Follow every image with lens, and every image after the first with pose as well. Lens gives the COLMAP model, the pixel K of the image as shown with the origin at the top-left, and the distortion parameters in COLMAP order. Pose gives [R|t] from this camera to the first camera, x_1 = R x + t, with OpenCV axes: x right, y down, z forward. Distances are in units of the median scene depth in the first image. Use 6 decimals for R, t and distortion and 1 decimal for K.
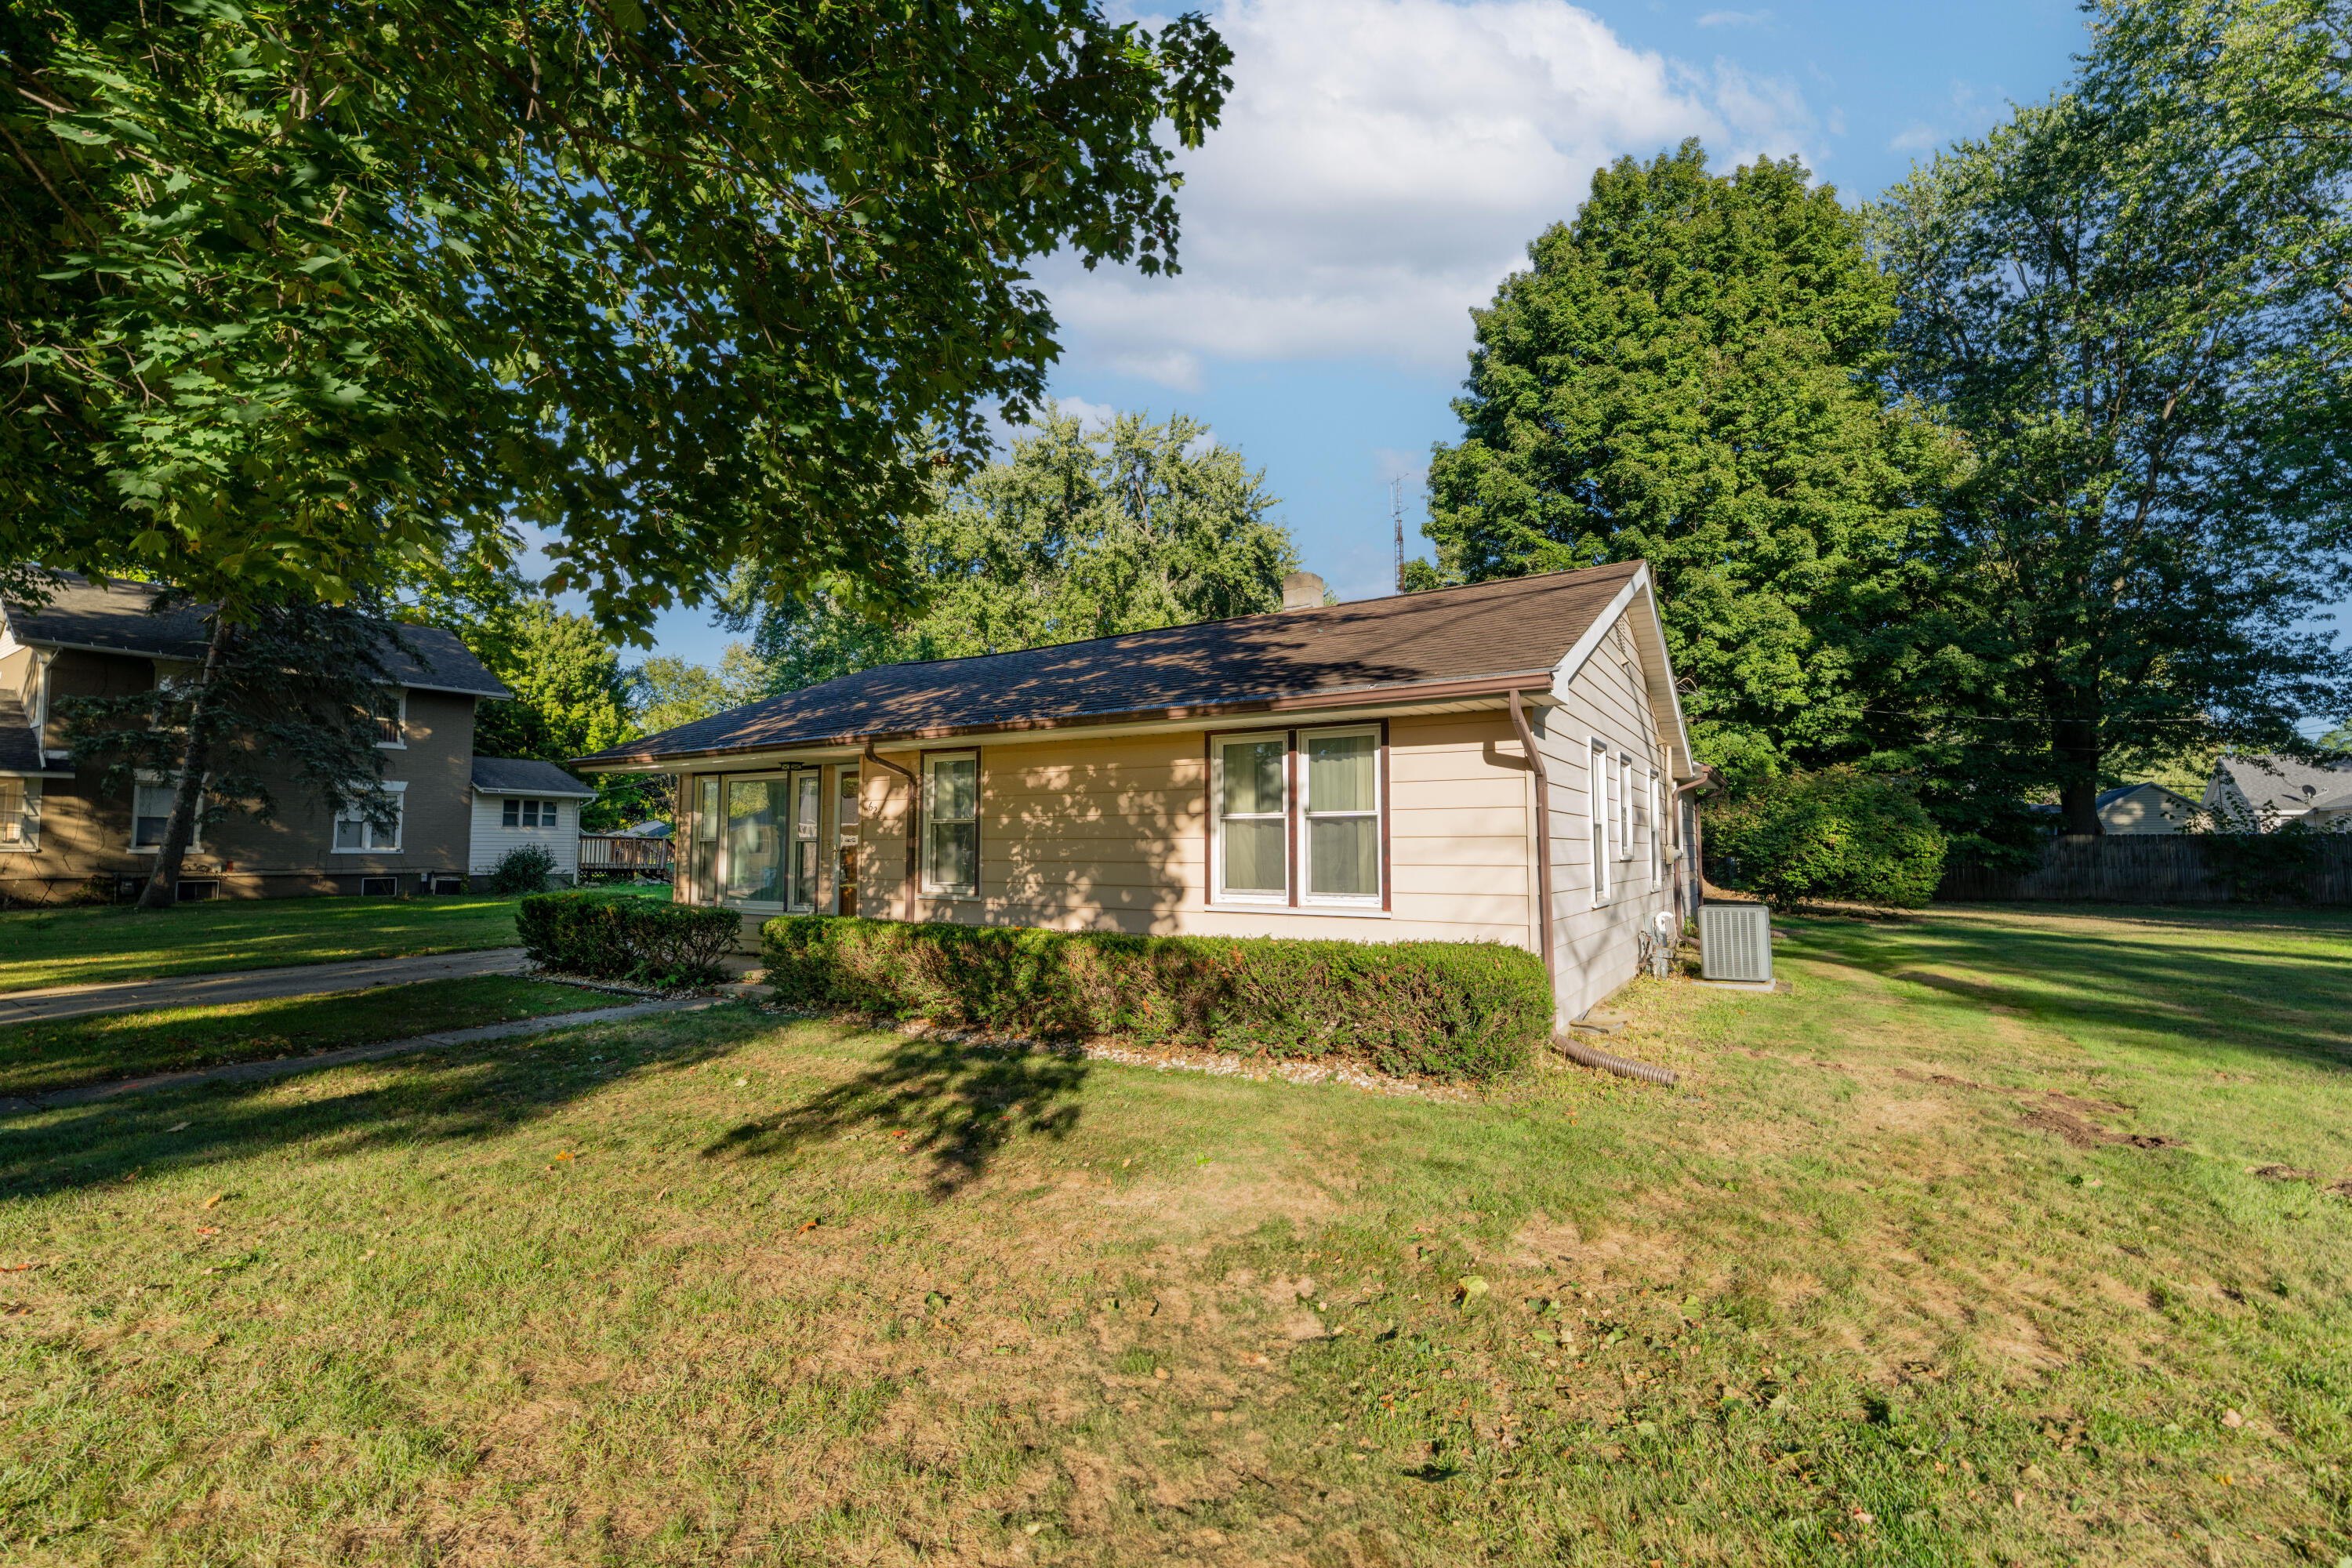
lens RADIAL K [[963.3, 0, 1131.8], [0, 963.3, 806.5], [0, 0, 1]] dist [0.013779, -0.001354]
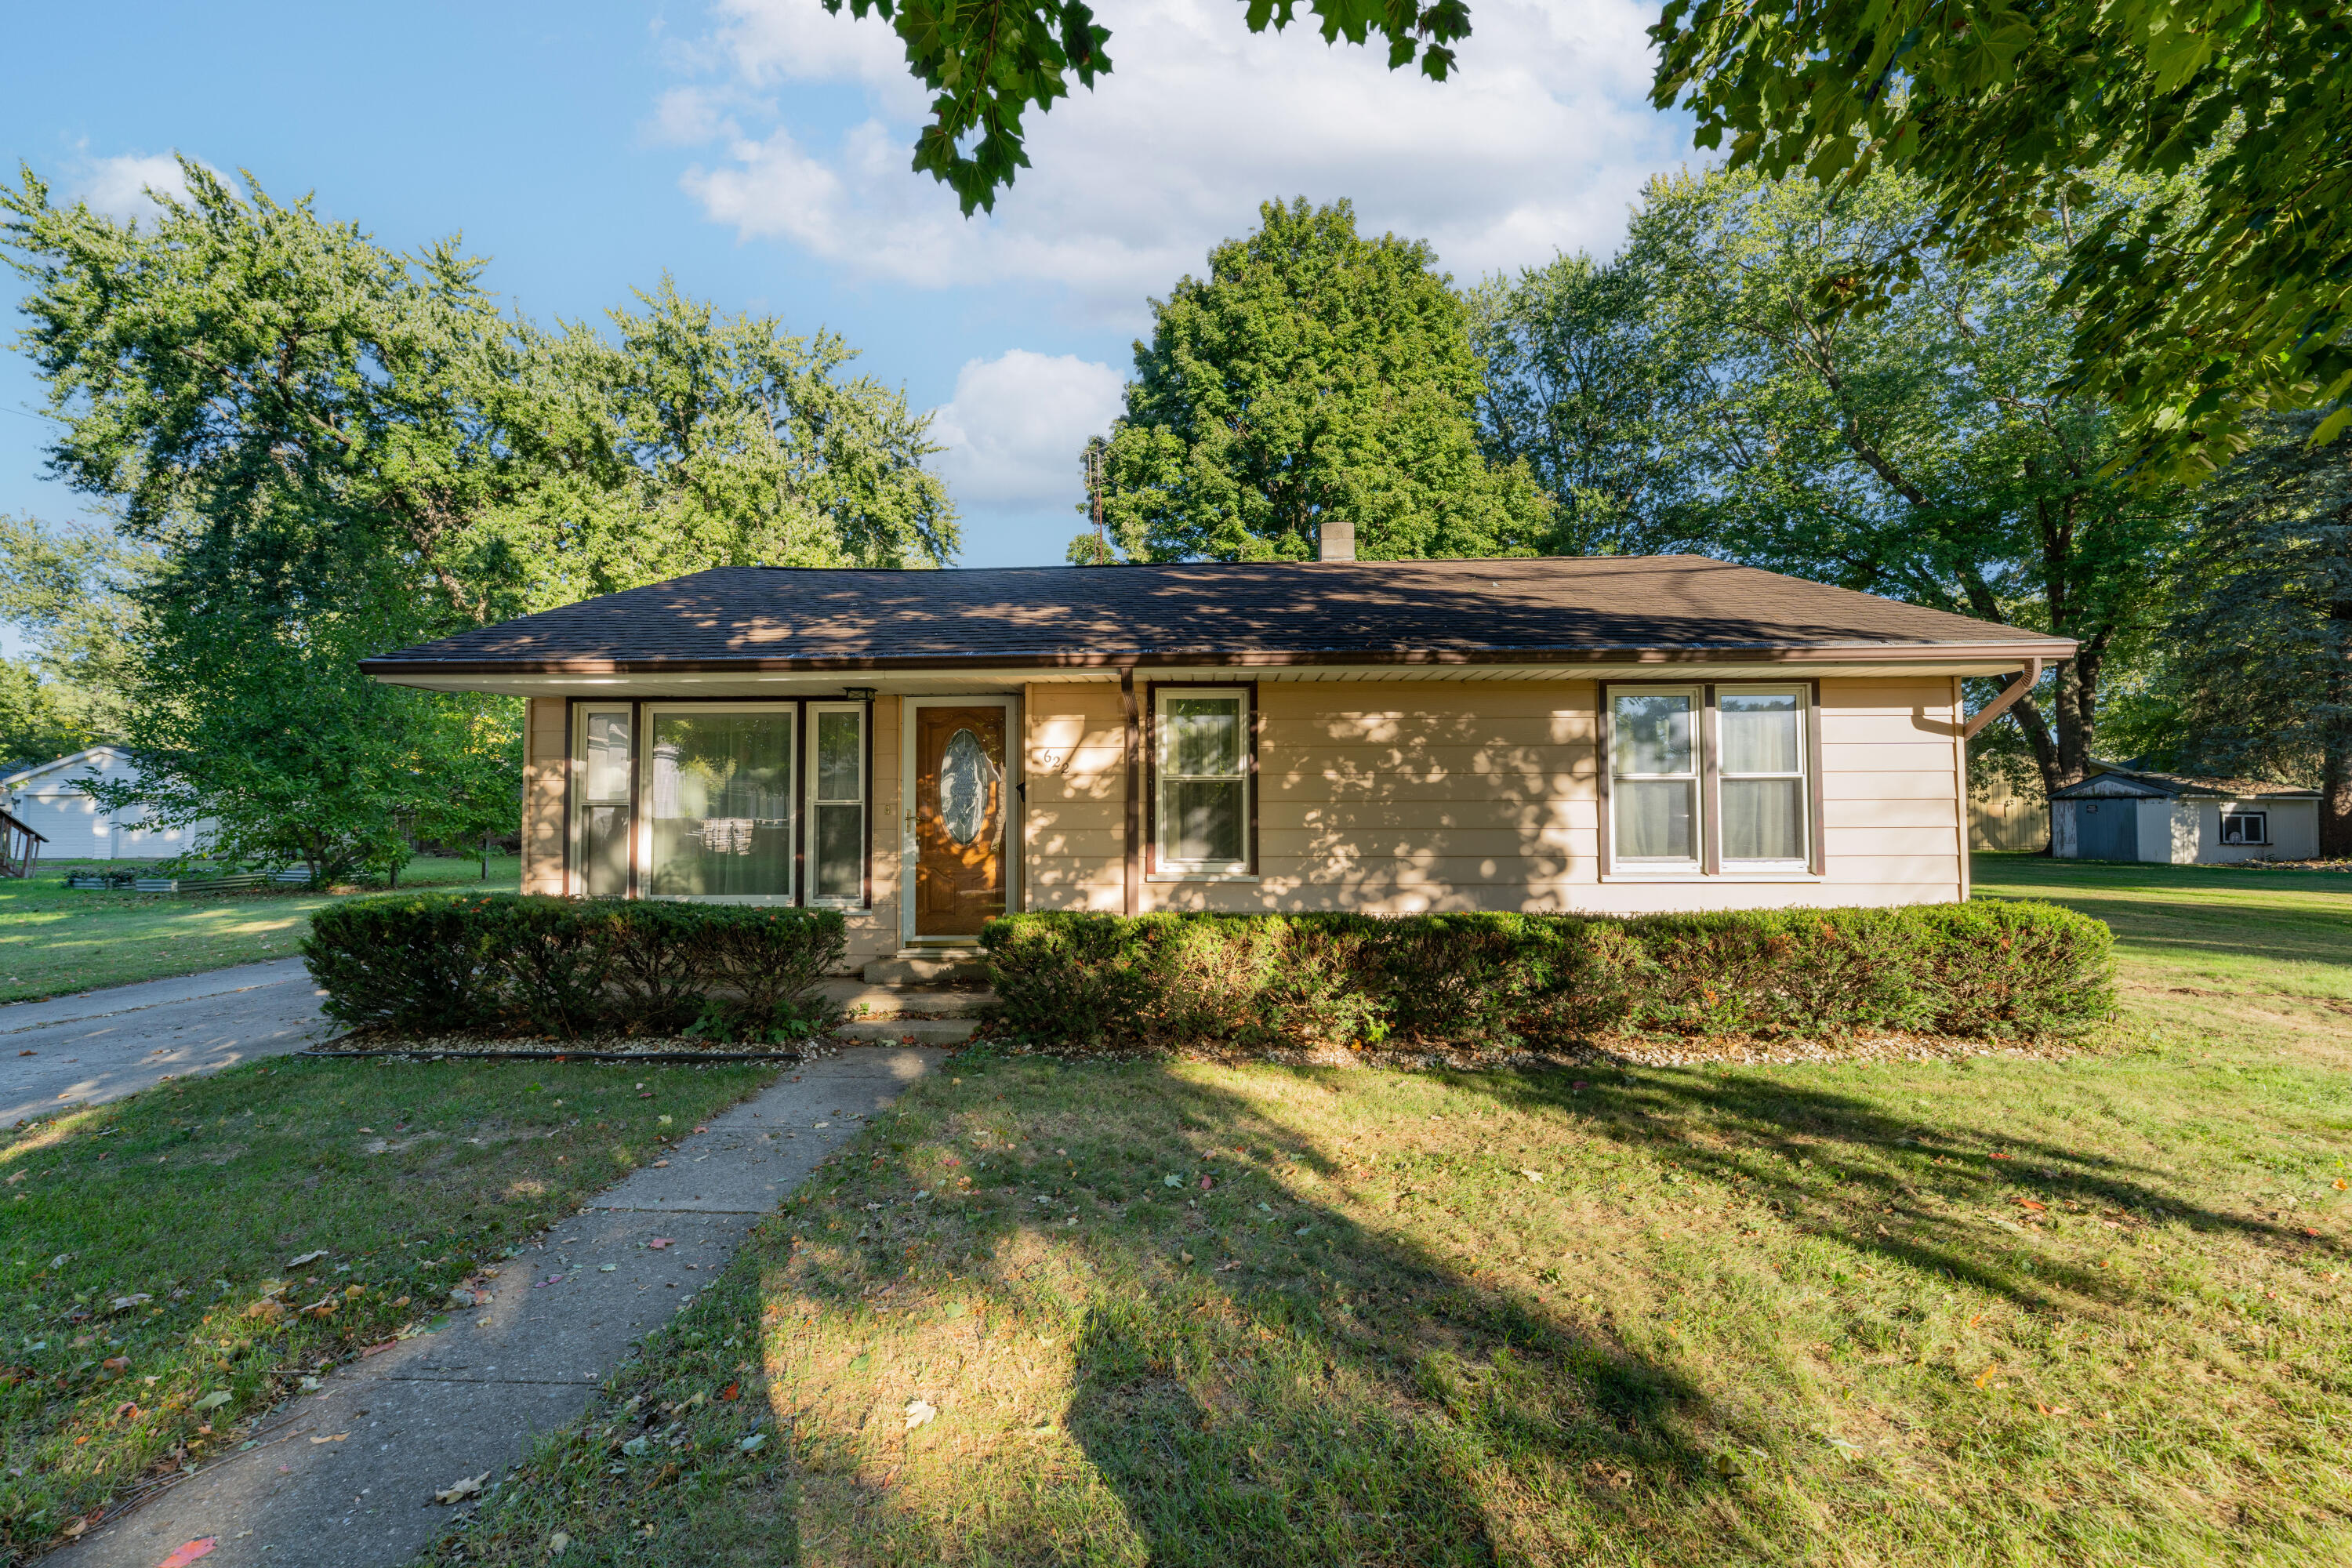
lens RADIAL K [[963.3, 0, 1168.6], [0, 963.3, 789.9], [0, 0, 1]] dist [0.013779, -0.001354]
pose [[0.869837, 0.010590, 0.493225, -0.469978], [-0.016826, 0.999825, 0.008207, 0.014074], [-0.493052, -0.015438, 0.869863, 0.280838]]
